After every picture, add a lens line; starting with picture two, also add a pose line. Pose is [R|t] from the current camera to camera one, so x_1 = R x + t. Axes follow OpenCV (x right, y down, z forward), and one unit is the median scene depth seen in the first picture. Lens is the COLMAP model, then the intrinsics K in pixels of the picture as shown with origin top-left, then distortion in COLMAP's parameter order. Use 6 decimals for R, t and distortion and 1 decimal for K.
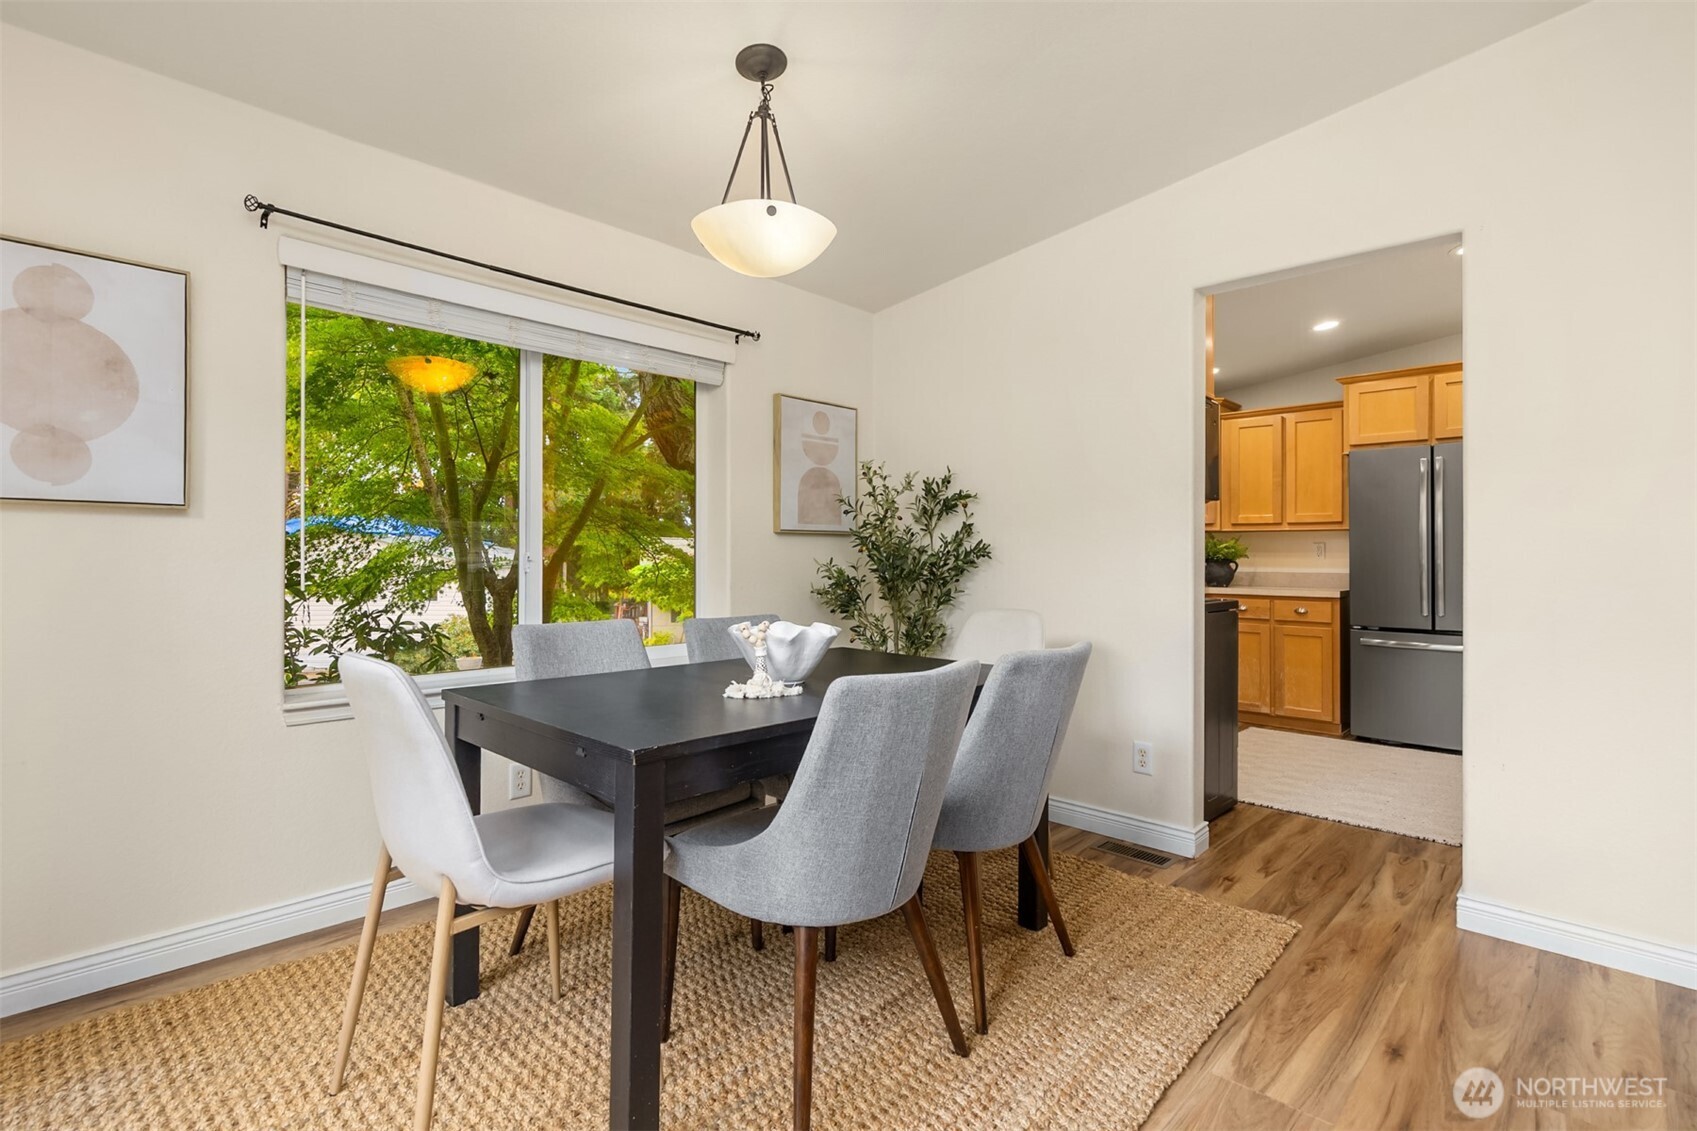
lens RADIAL K [[803.9, 0, 823.9], [0, 803.9, 554.3], [0, 0, 1]] dist [-0.000294, 0.000203]
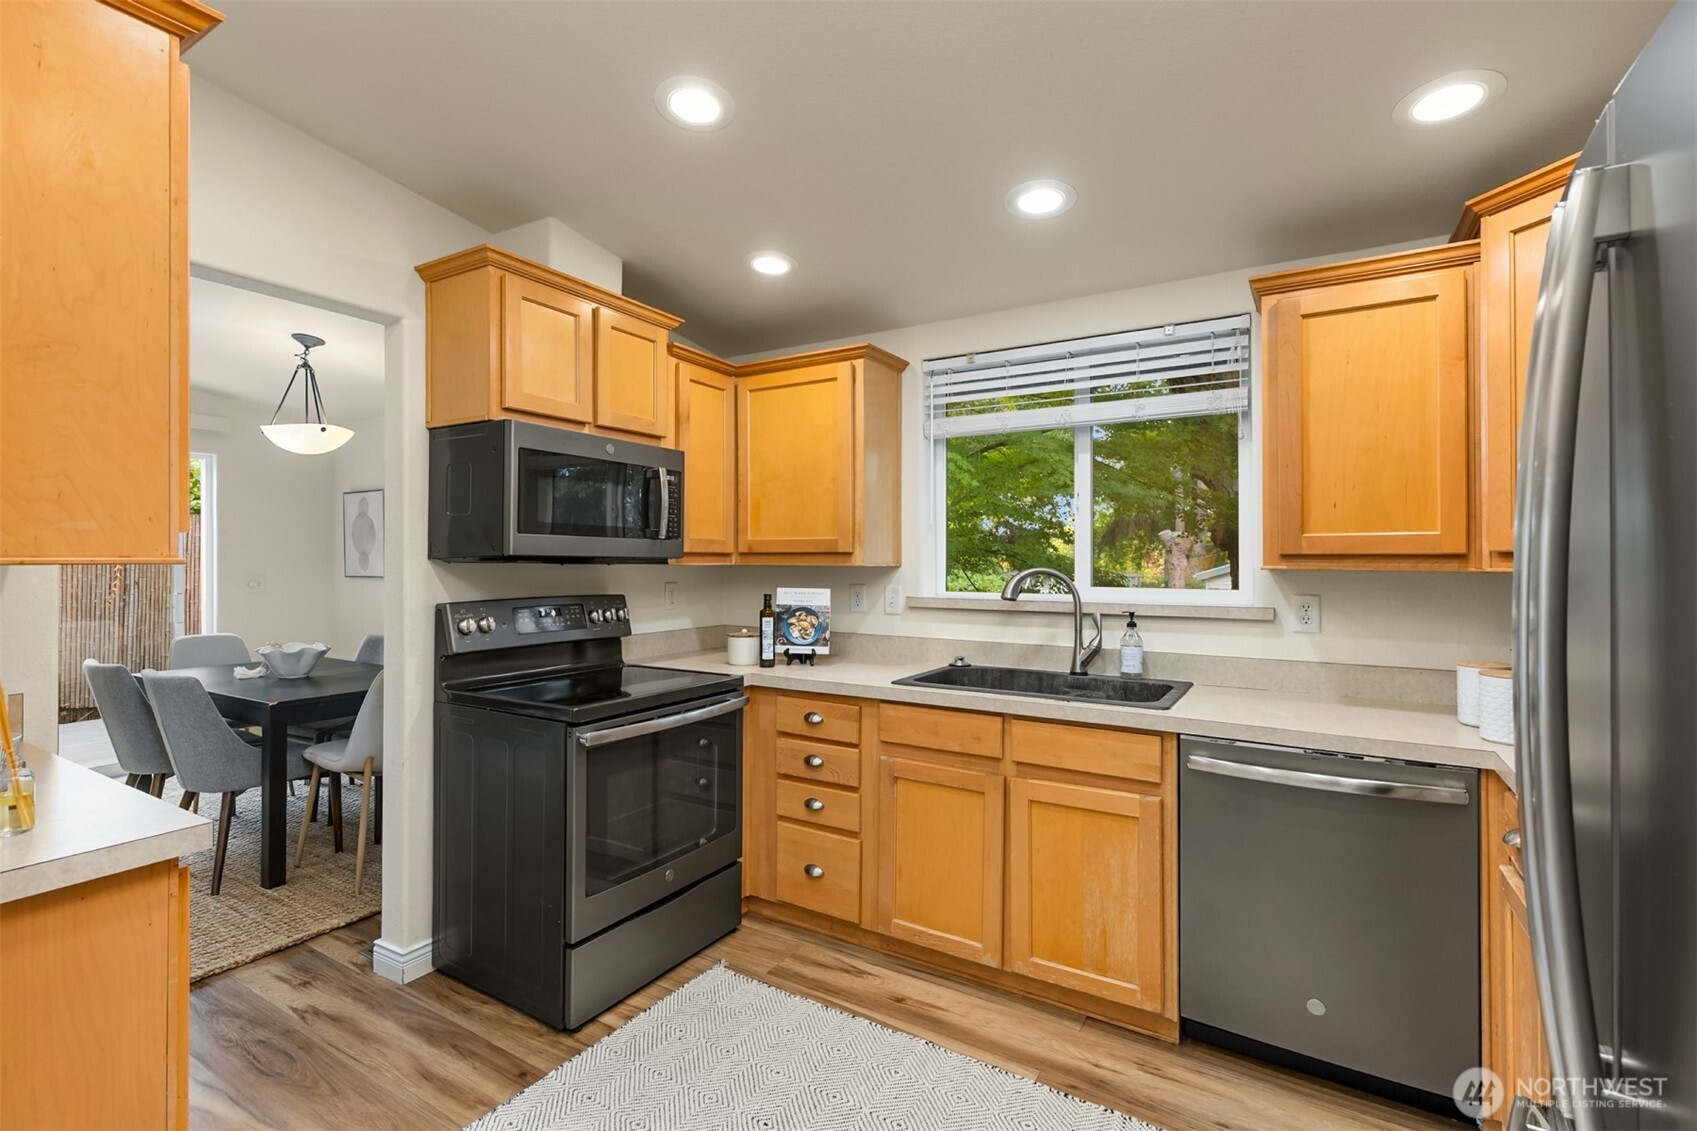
lens RADIAL K [[766.7, 0, 839.0], [0, 766.7, 556.2], [0, 0, 1]] dist [0.000638, -0.000170]
pose [[0.231428, -0.010778, -0.972792, 1.165624], [0.003519, 0.999941, -0.010242, -0.055500], [0.972846, -0.001053, 0.231452, 1.081034]]
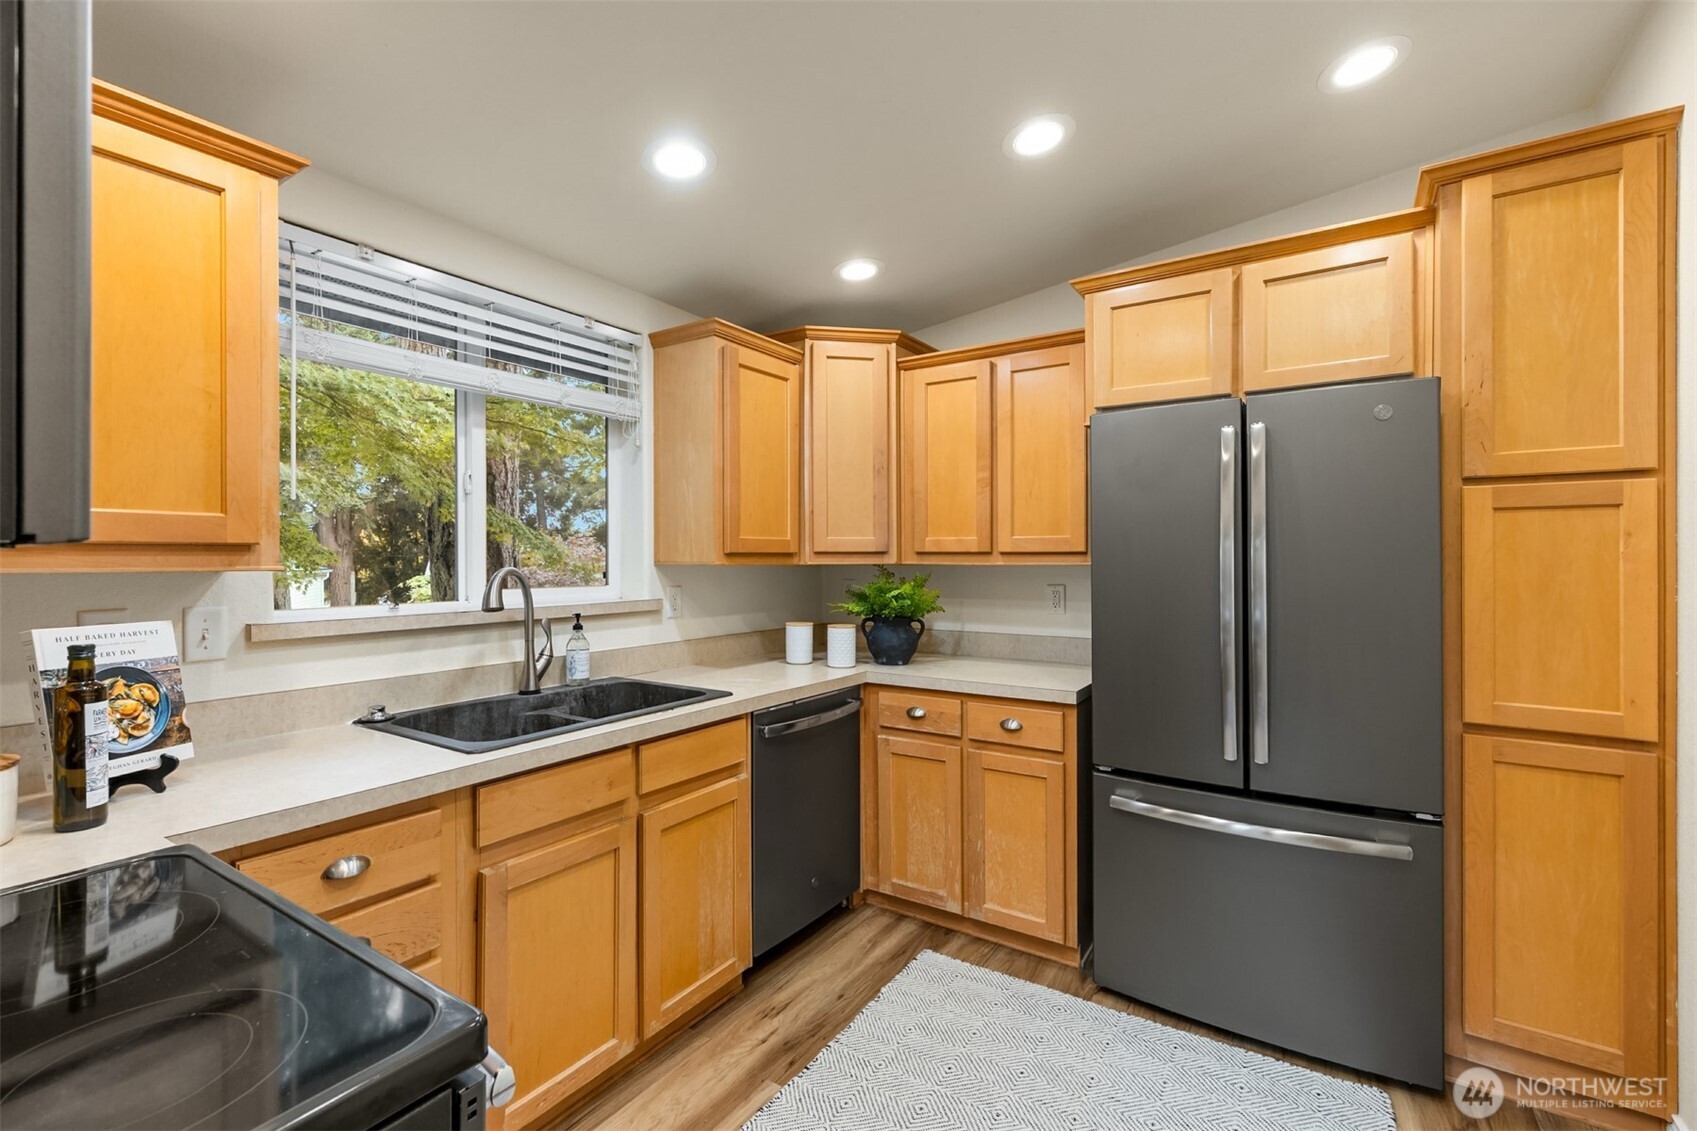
lens RADIAL K [[741.3, 0, 826.4], [0, 741.3, 559.2], [0, 0, 1]] dist [0.000549, -0.000075]
pose [[0.984063, -0.006112, 0.177716, 0.582349], [0.004900, 0.999962, 0.007261, -0.061119], [-0.177754, -0.006274, 0.984055, 0.817484]]
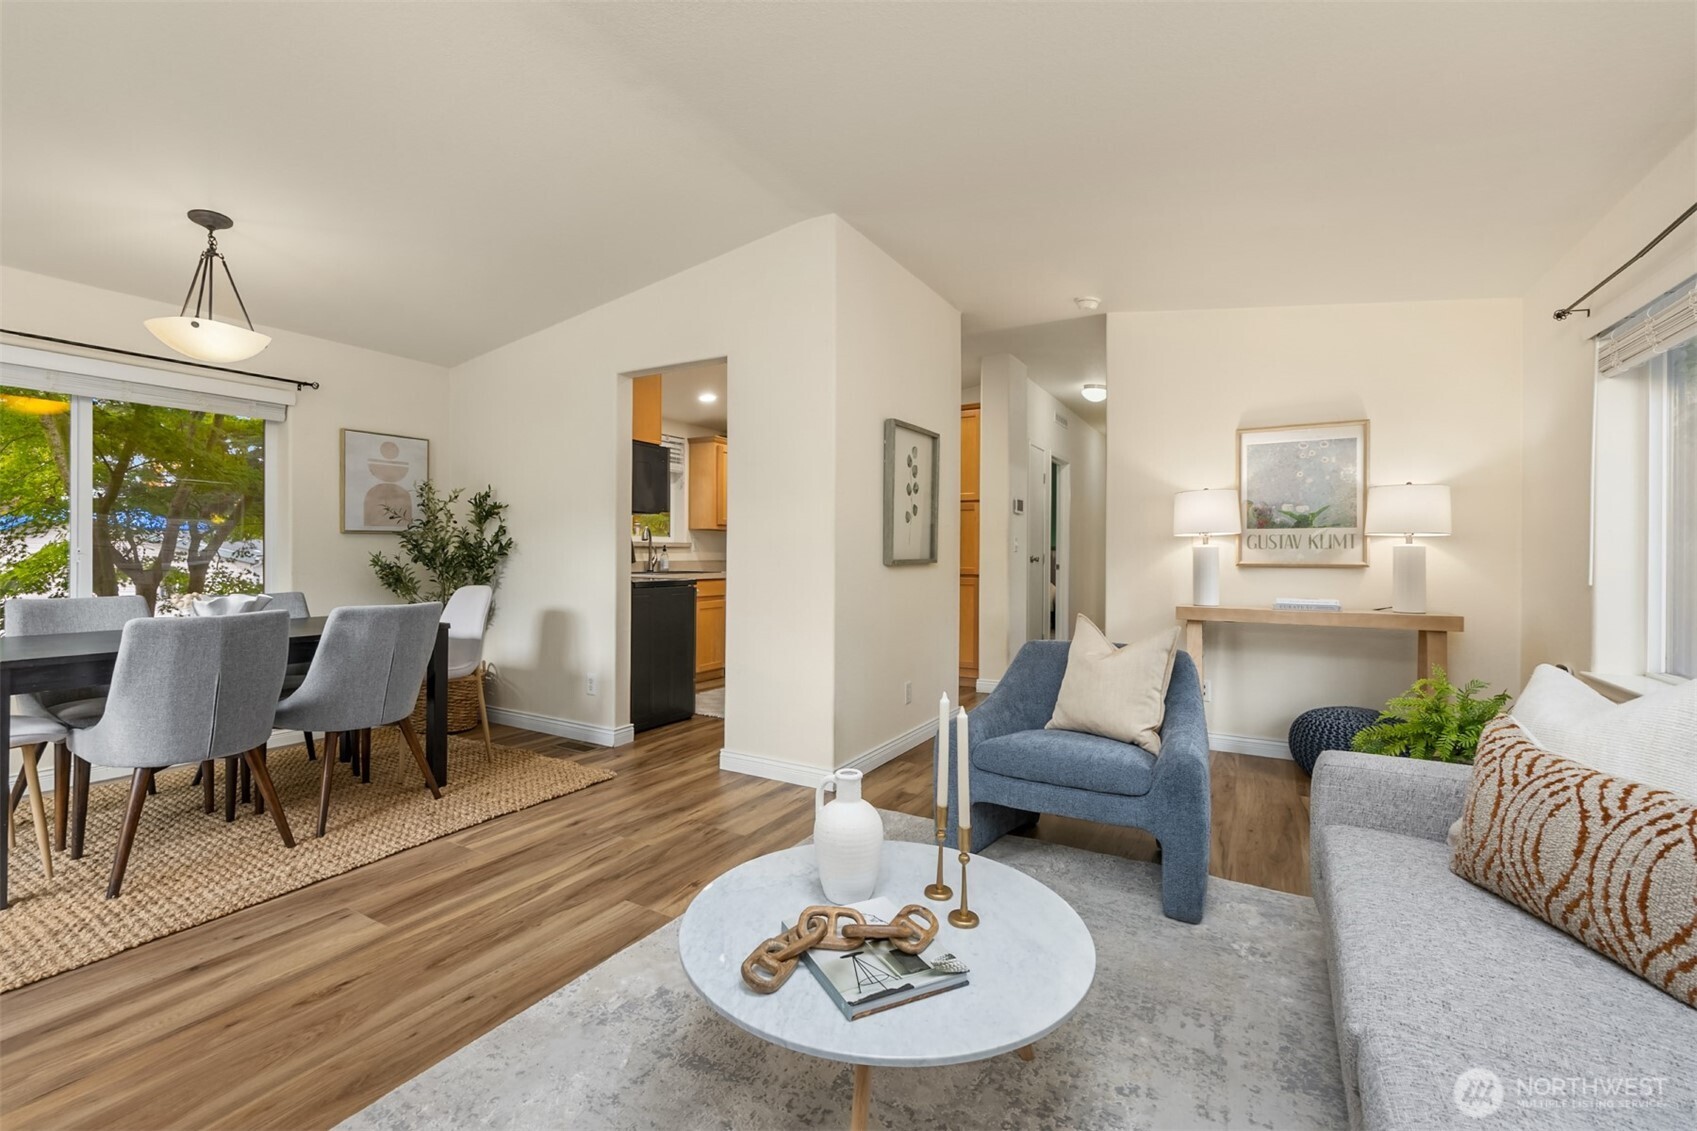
lens RADIAL K [[714.1, 0, 816.9], [0, 714.1, 549.1], [0, 0, 1]] dist [0.002031, 0.000359]
pose [[0.972695, -0.003804, 0.232054, 0.429508], [0.003504, 0.999992, 0.001708, 0.001624], [-0.232059, -0.000848, 0.972701, -0.336541]]
